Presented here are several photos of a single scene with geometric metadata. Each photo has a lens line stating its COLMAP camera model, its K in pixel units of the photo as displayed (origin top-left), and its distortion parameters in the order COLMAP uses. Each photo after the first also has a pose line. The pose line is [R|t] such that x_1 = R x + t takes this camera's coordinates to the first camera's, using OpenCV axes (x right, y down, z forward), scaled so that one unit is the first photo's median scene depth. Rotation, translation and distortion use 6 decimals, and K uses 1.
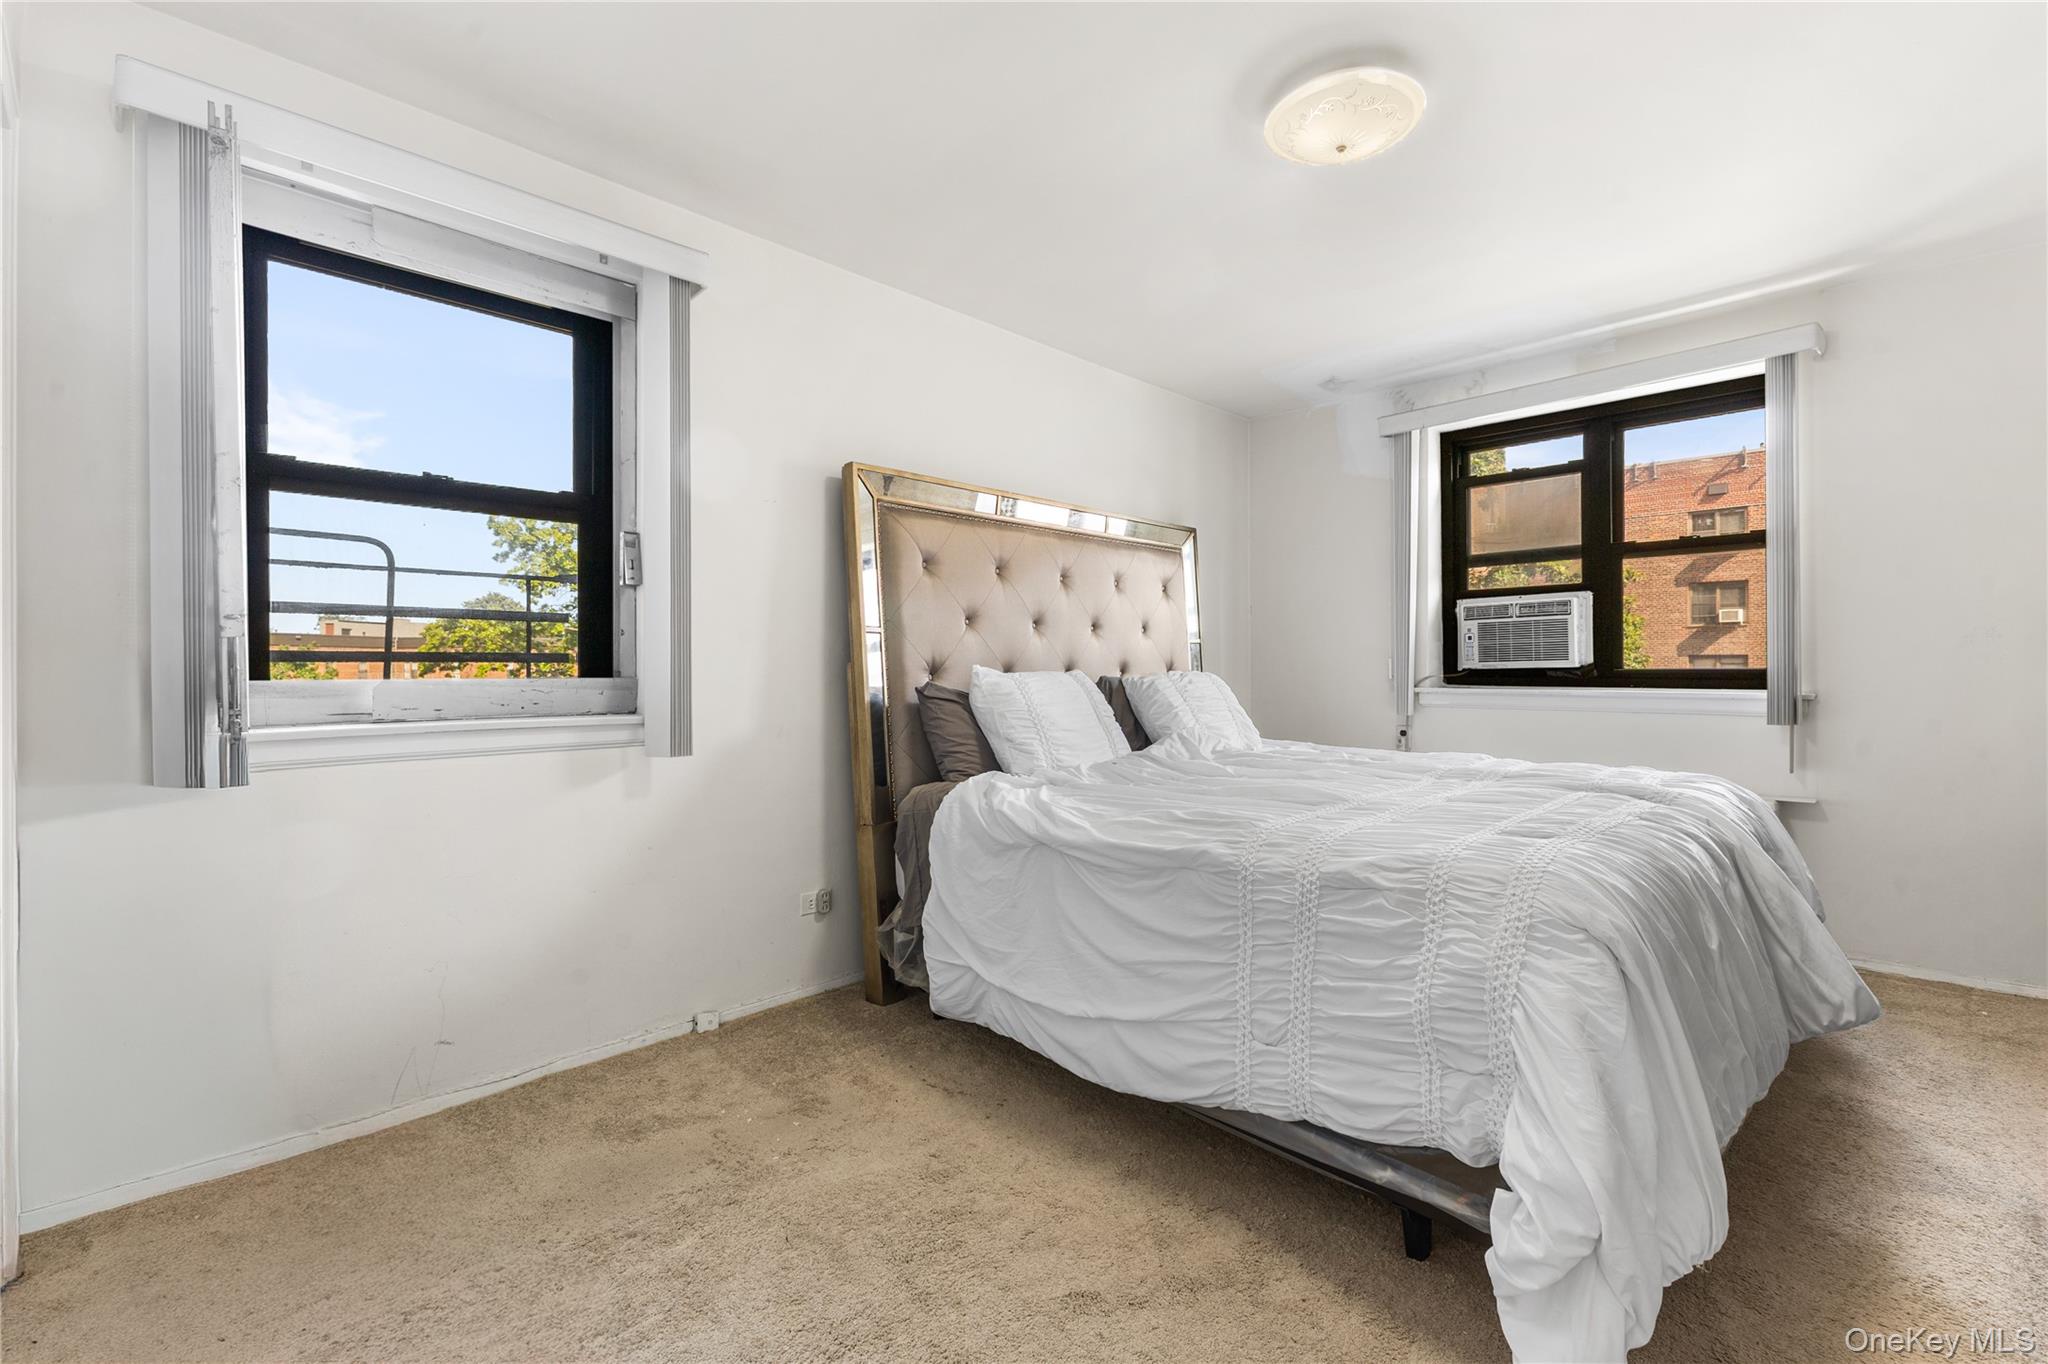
lens RADIAL K [[915.2, 0, 1024.0], [0, 915.2, 682.0], [0, 0, 1]] dist [-0.000284, 0.001136]
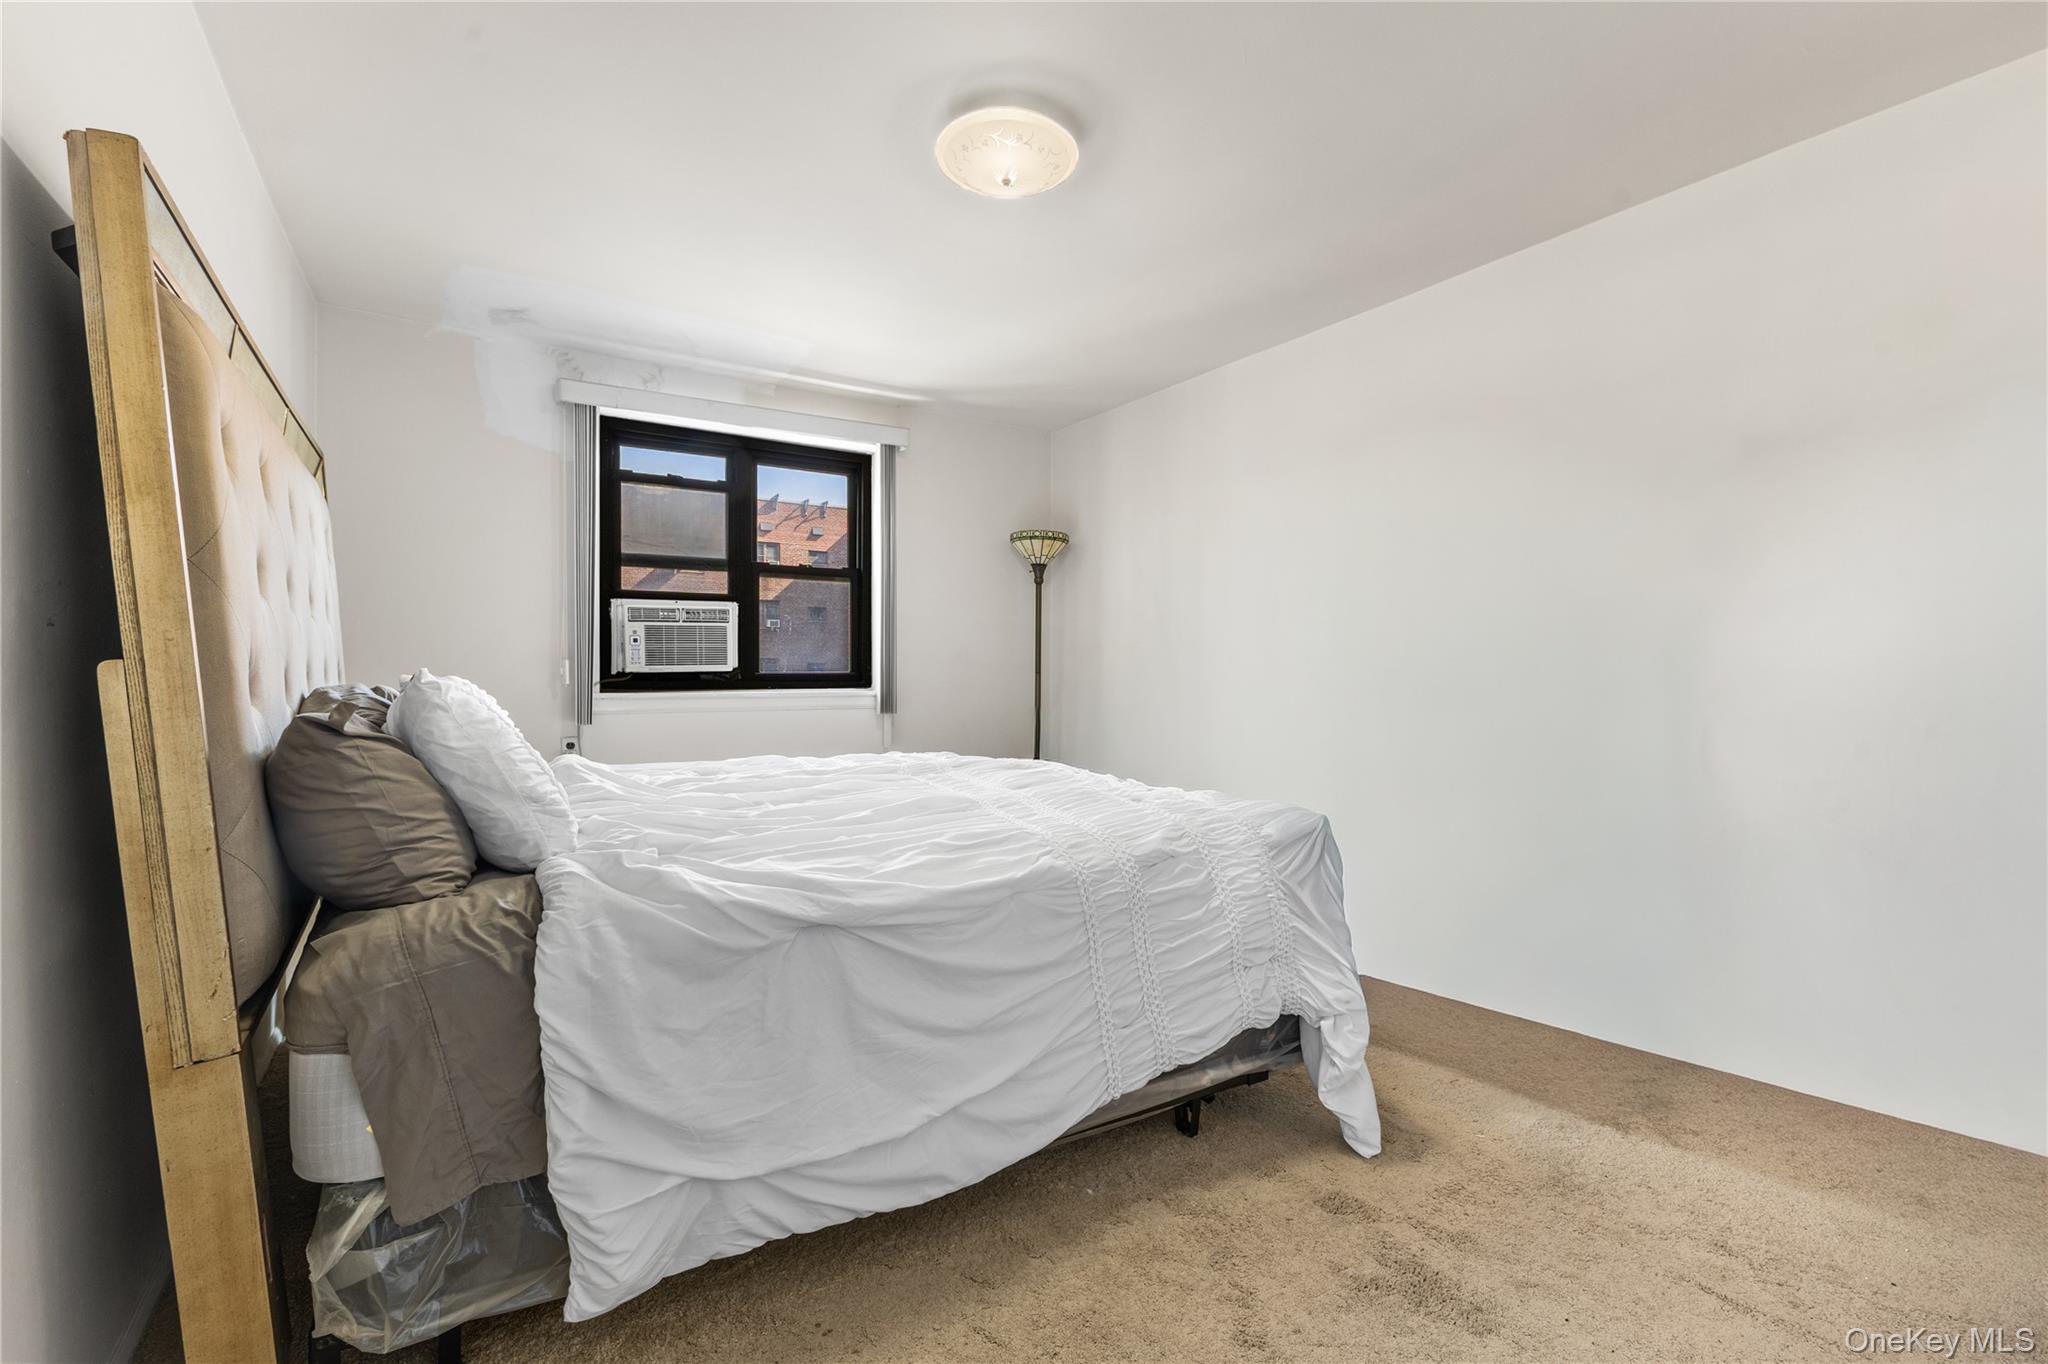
lens RADIAL K [[915.2, 0, 1024.0], [0, 915.2, 682.0], [0, 0, 1]] dist [-0.000284, 0.001136]
pose [[0.192393, -0.010308, 0.981264, -0.396085], [0.009512, 0.999917, 0.008639, -0.009524], [-0.981272, 0.007671, 0.192475, 0.445474]]
